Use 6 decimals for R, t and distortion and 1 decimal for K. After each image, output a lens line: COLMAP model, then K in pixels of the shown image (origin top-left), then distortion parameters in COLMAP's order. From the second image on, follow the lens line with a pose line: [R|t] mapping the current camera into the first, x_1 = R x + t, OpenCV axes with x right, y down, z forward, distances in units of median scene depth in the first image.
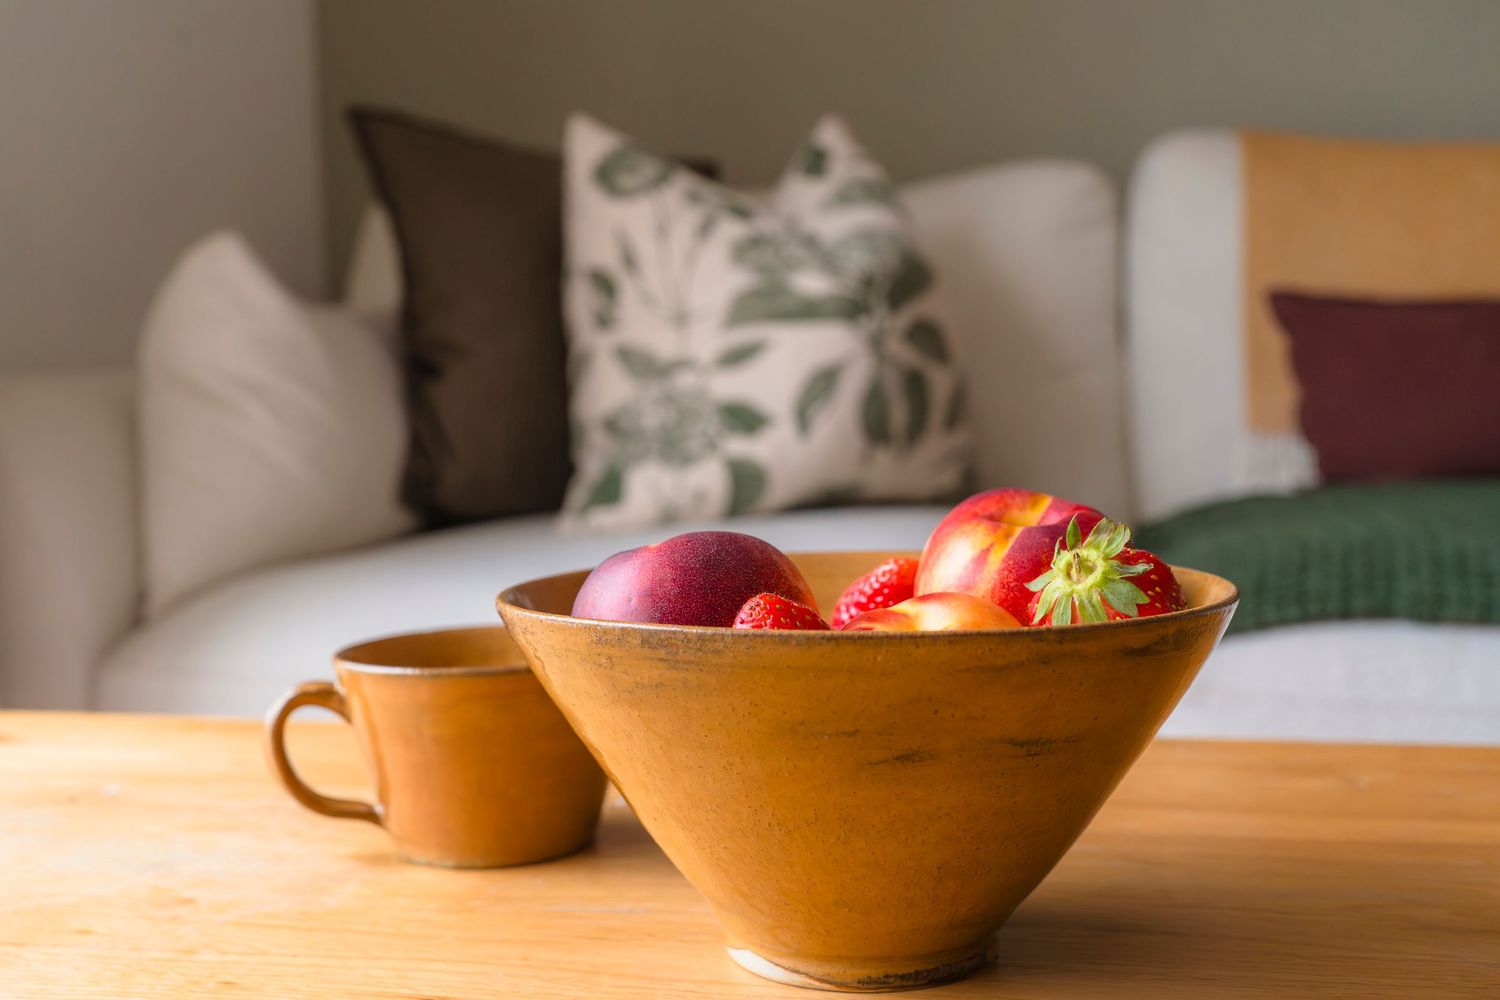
lens RADIAL K [[1643.4, 0, 750.4], [0, 1643.4, 496.1], [0, 0, 1]] dist [-0.031903, 0.000000]
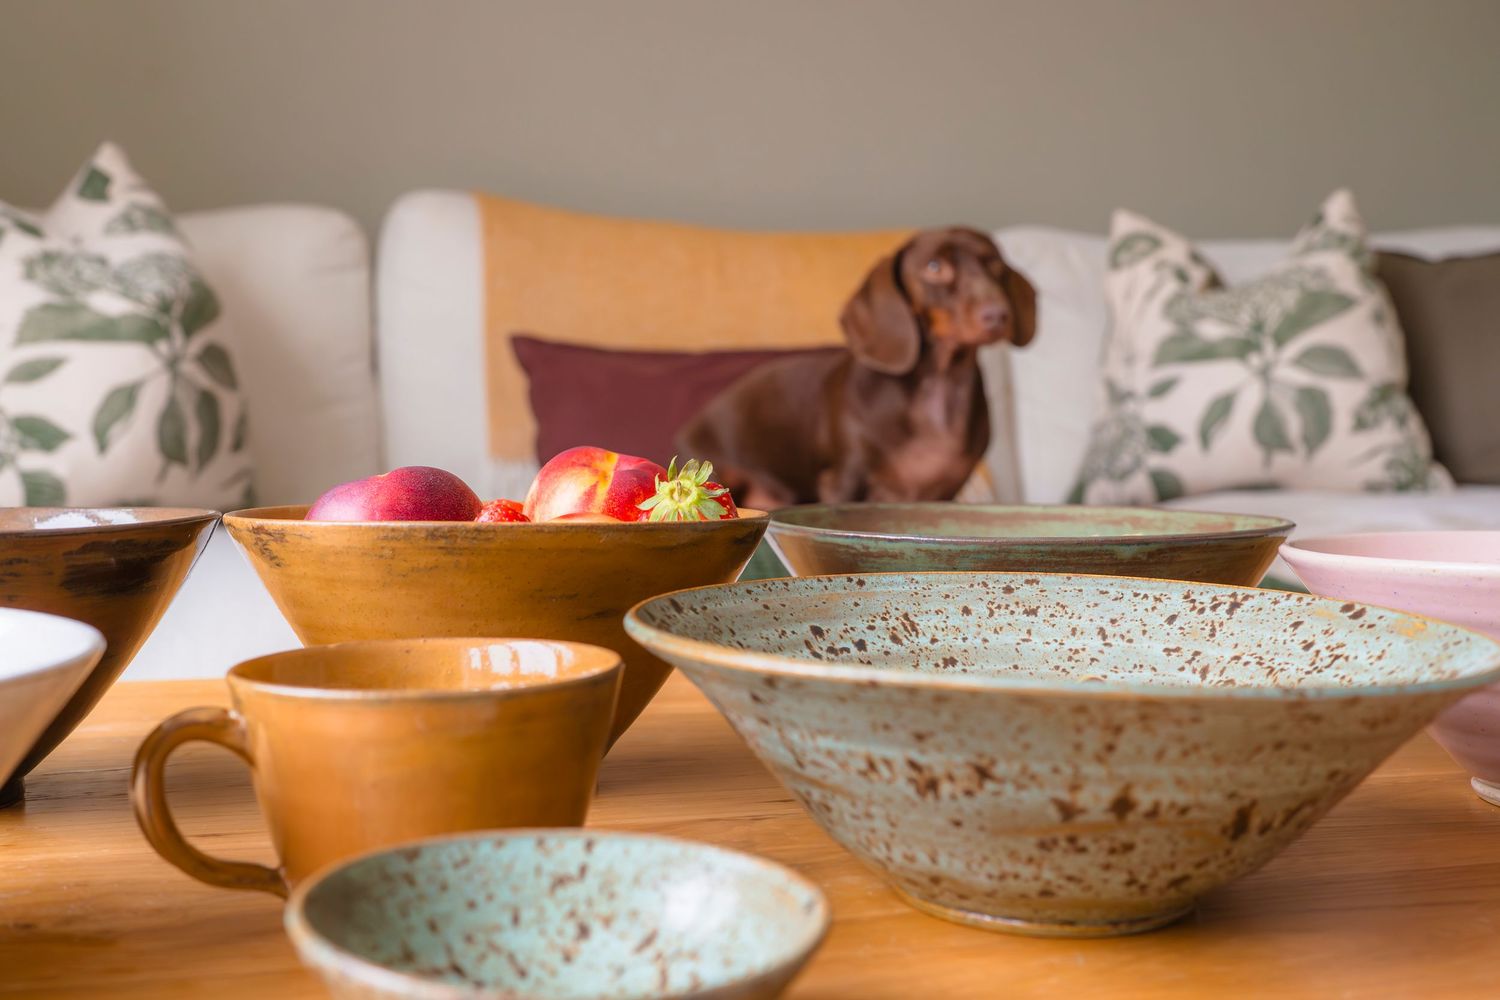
lens RADIAL K [[1643.4, 0, 749.3], [0, 1643.4, 502.6], [0, 0, 1]] dist [-0.031903, 0.000000]
pose [[0.869973, 0.005013, 0.493073, -0.116473], [0.008157, 0.999665, -0.024556, 0.022224], [-0.493031, 0.025385, 0.869641, -0.076236]]
